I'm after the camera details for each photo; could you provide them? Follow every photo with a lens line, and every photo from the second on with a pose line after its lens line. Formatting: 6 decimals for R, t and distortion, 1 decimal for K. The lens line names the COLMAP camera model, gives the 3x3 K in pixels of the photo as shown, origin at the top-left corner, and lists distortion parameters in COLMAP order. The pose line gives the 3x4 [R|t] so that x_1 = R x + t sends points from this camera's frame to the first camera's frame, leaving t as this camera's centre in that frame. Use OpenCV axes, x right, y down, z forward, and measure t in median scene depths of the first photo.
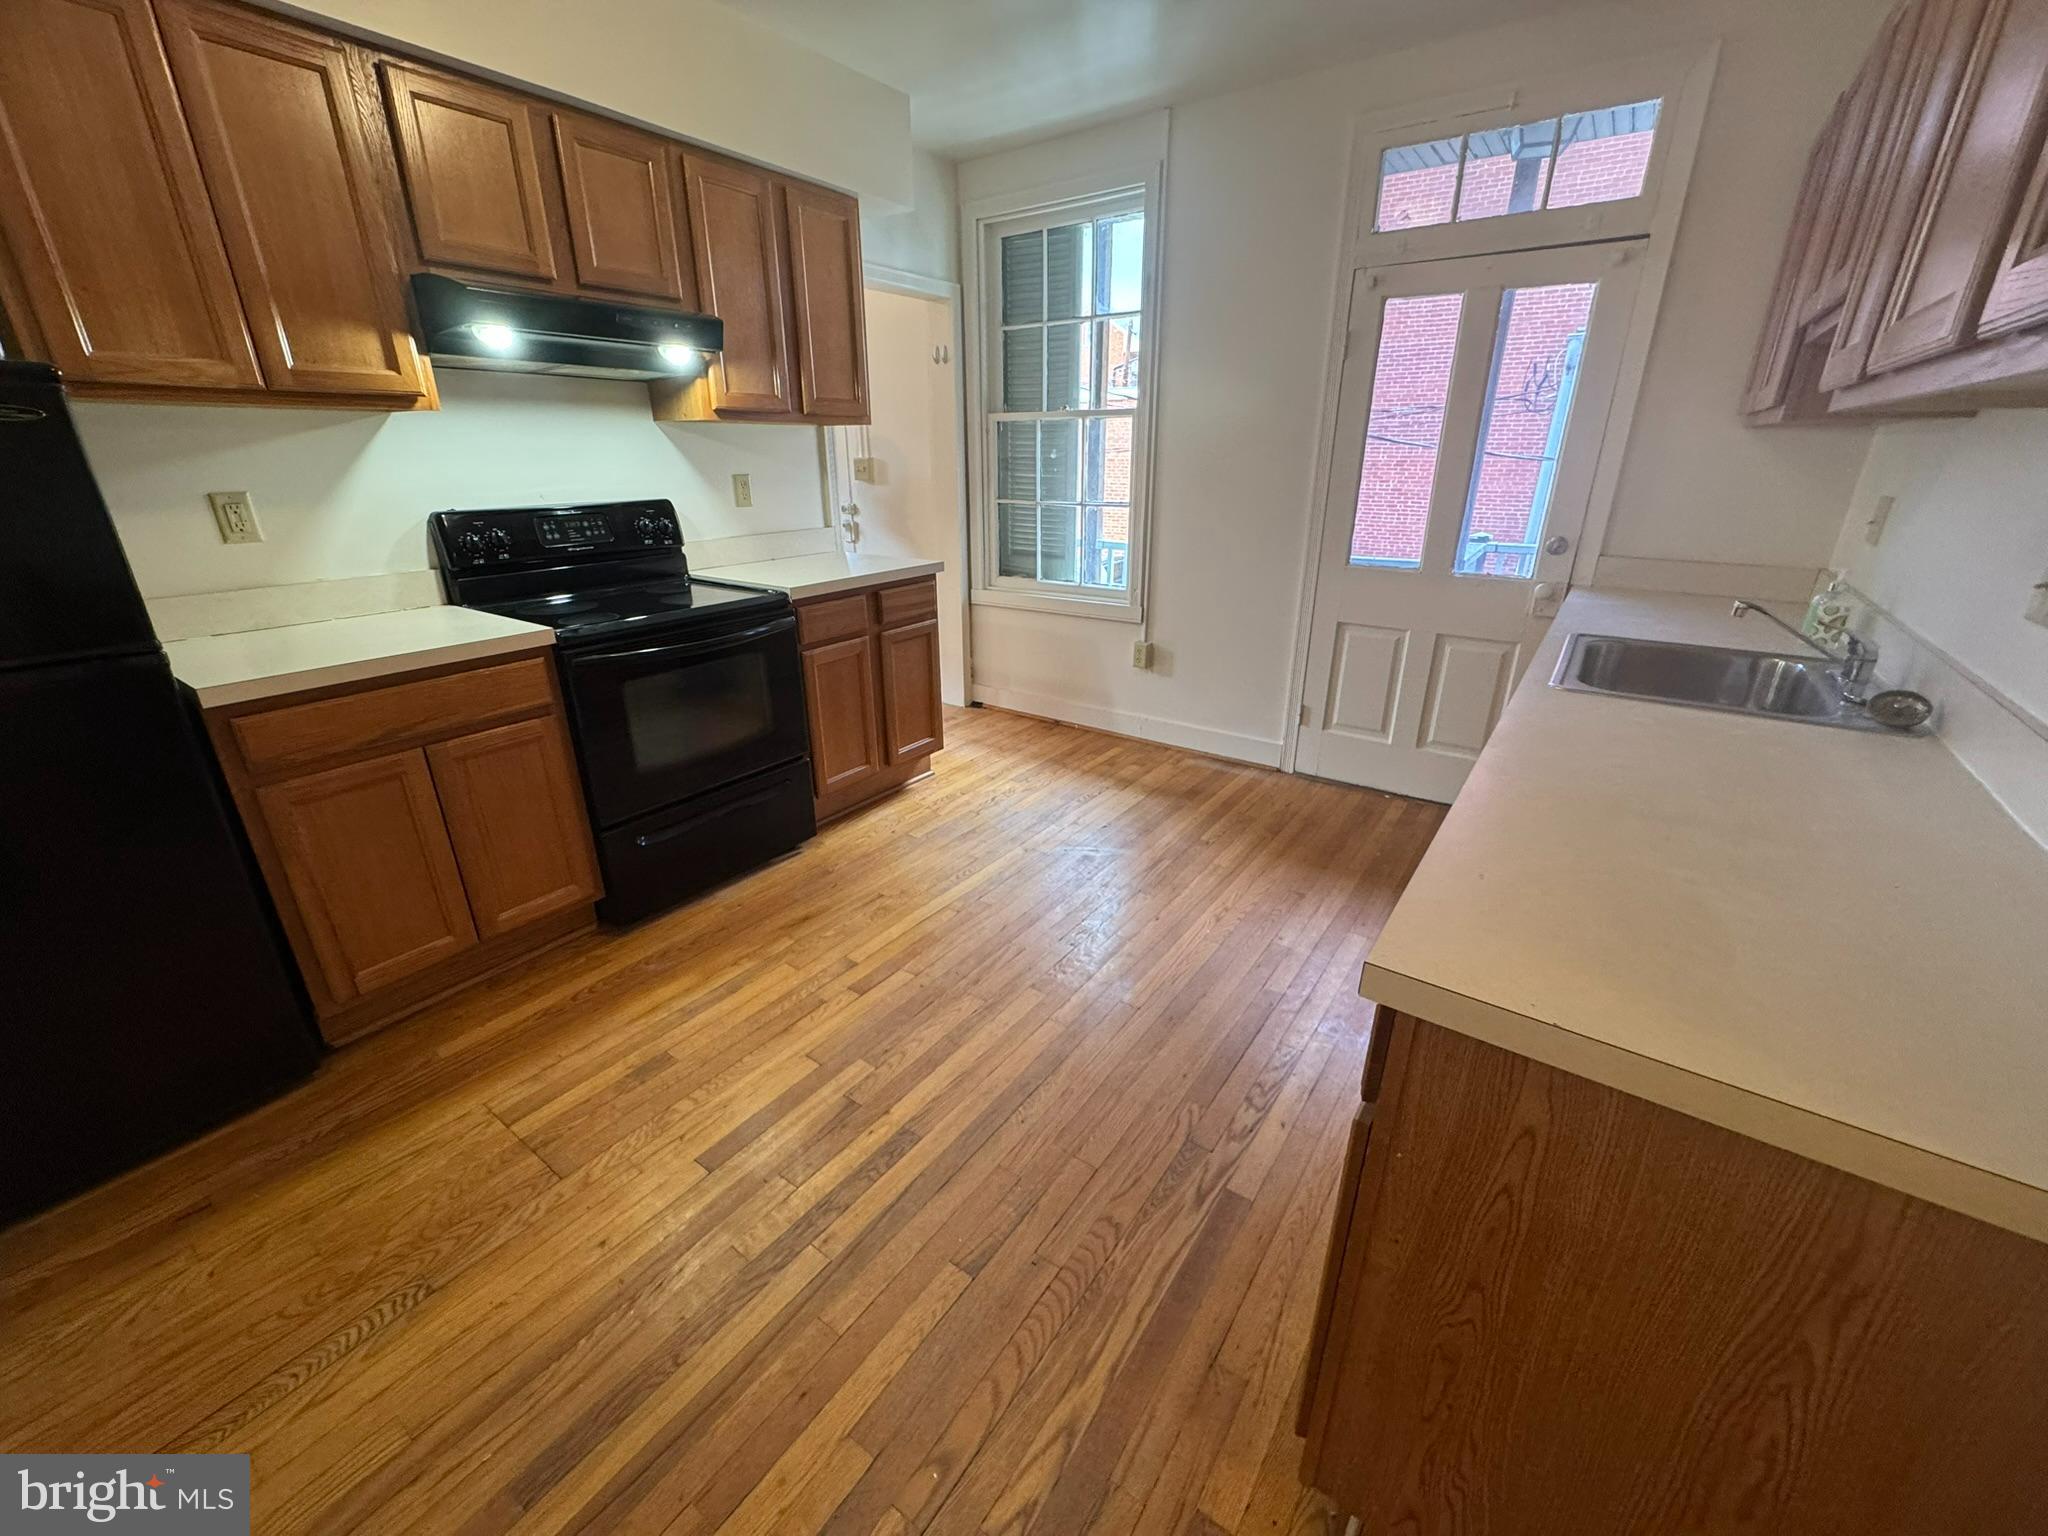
lens RADIAL K [[808.8, 0, 1021.5], [0, 808.8, 773.6], [0, 0, 1]] dist [-0.008448, -0.000113]
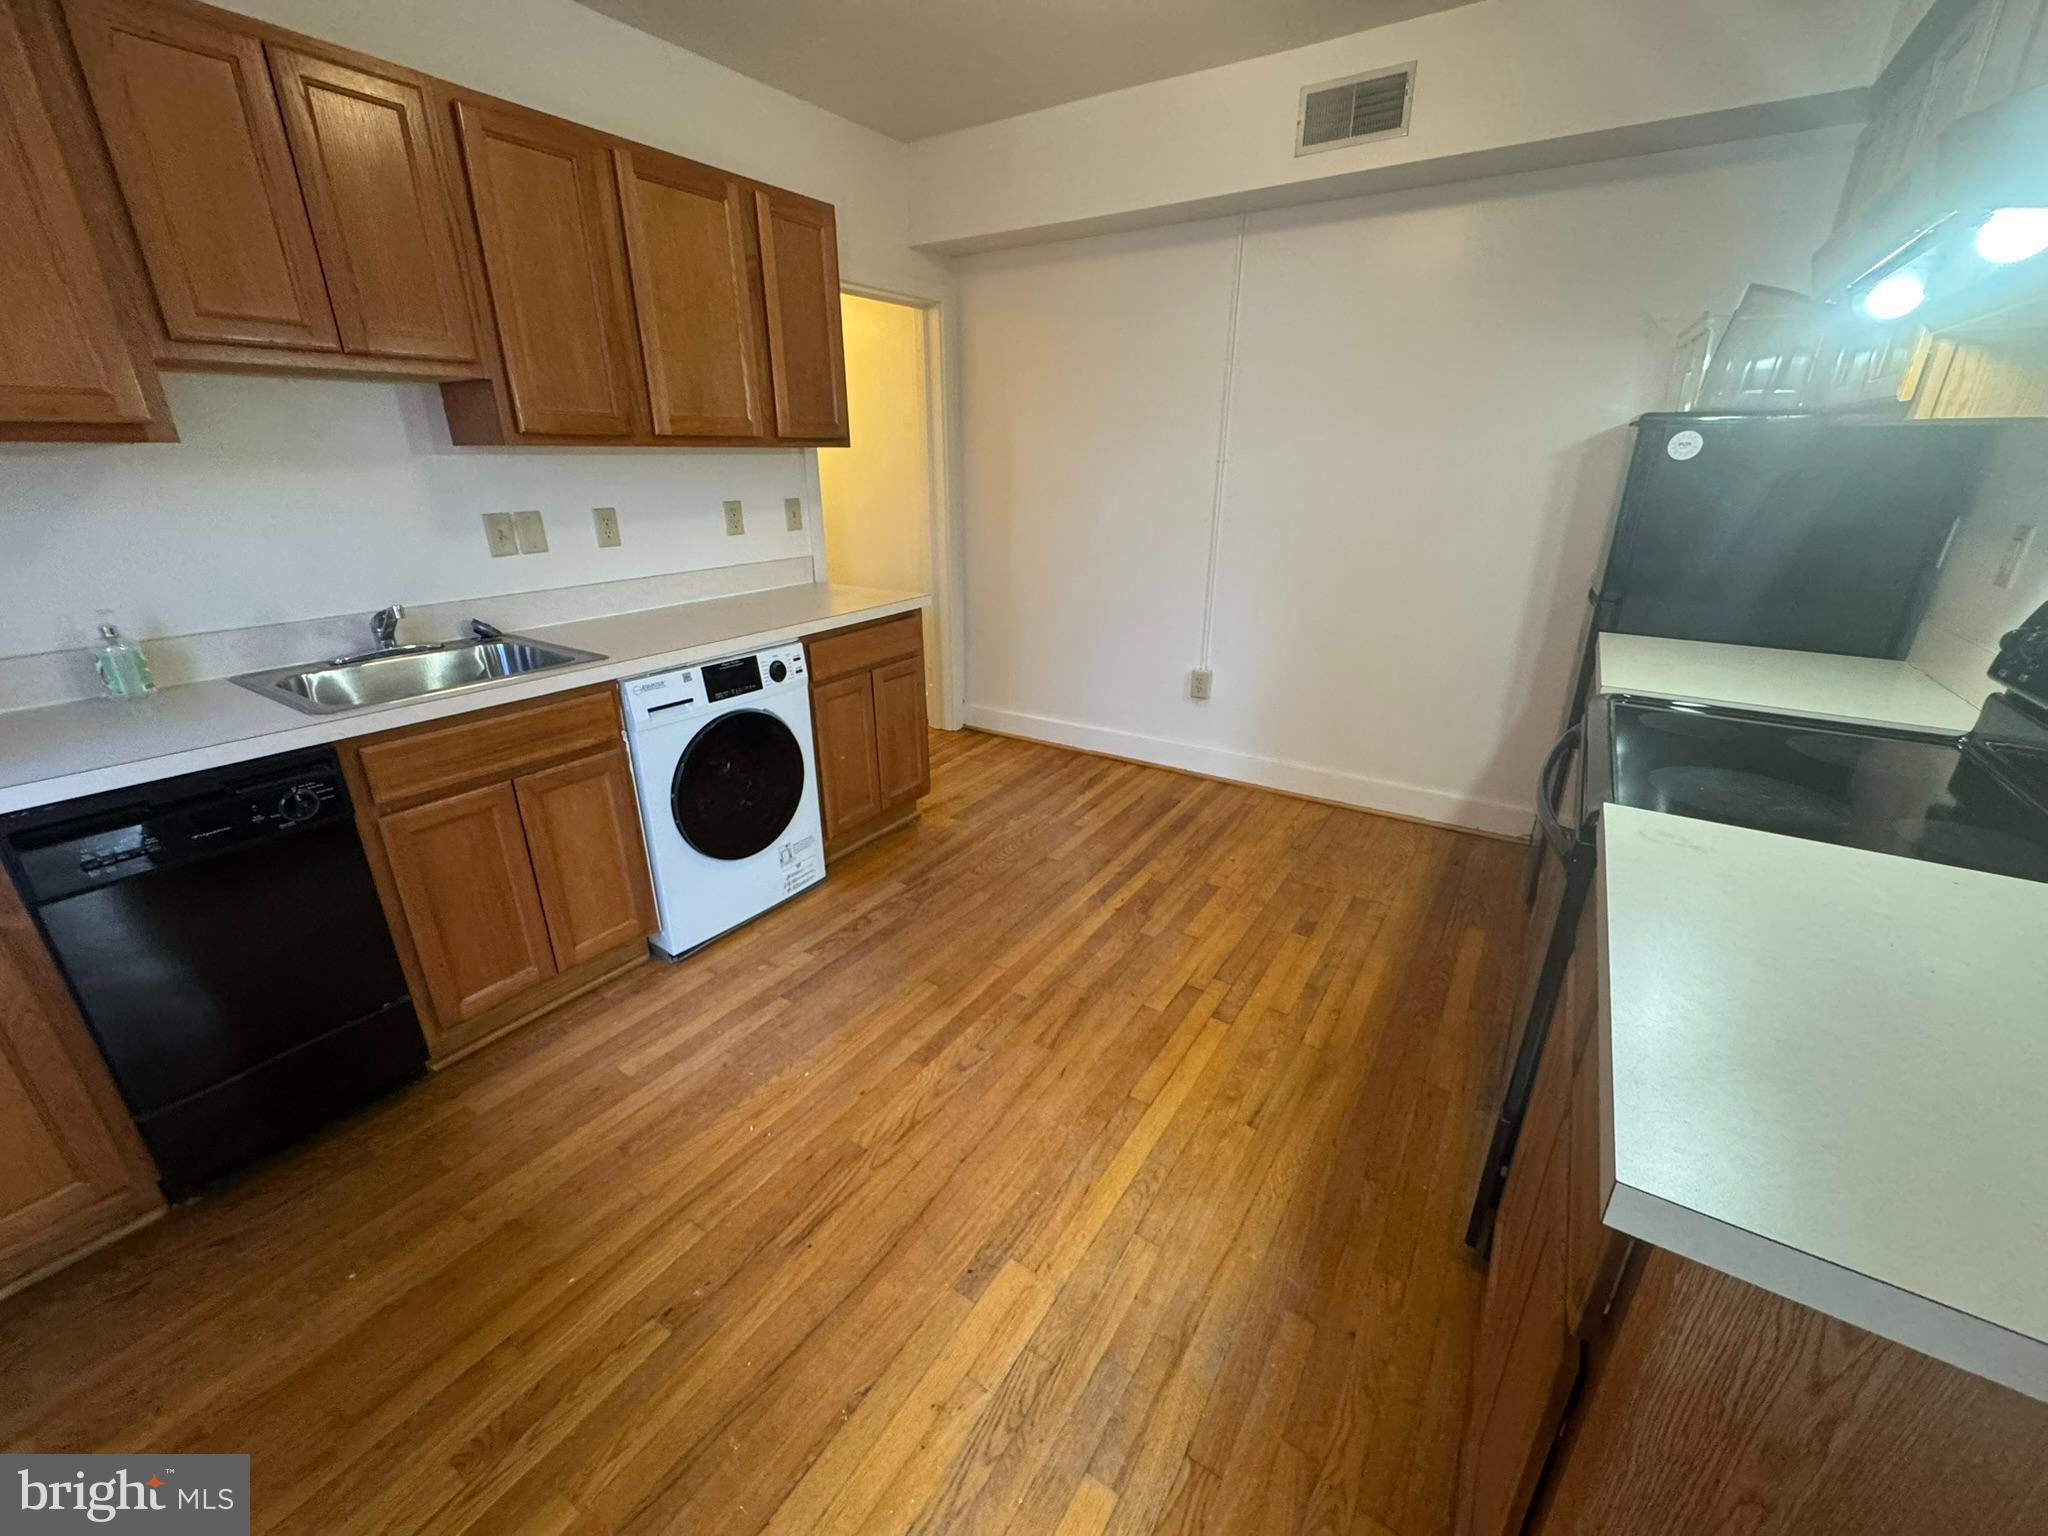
lens RADIAL K [[808.8, 0, 1024.5], [0, 808.8, 767.7], [0, 0, 1]] dist [-0.008448, -0.000113]
pose [[-0.999153, 0.019390, -0.036295, 0.042714], [-0.010551, 0.731814, 0.681422, -0.620208], [0.039774, 0.681228, -0.730990, 1.500861]]
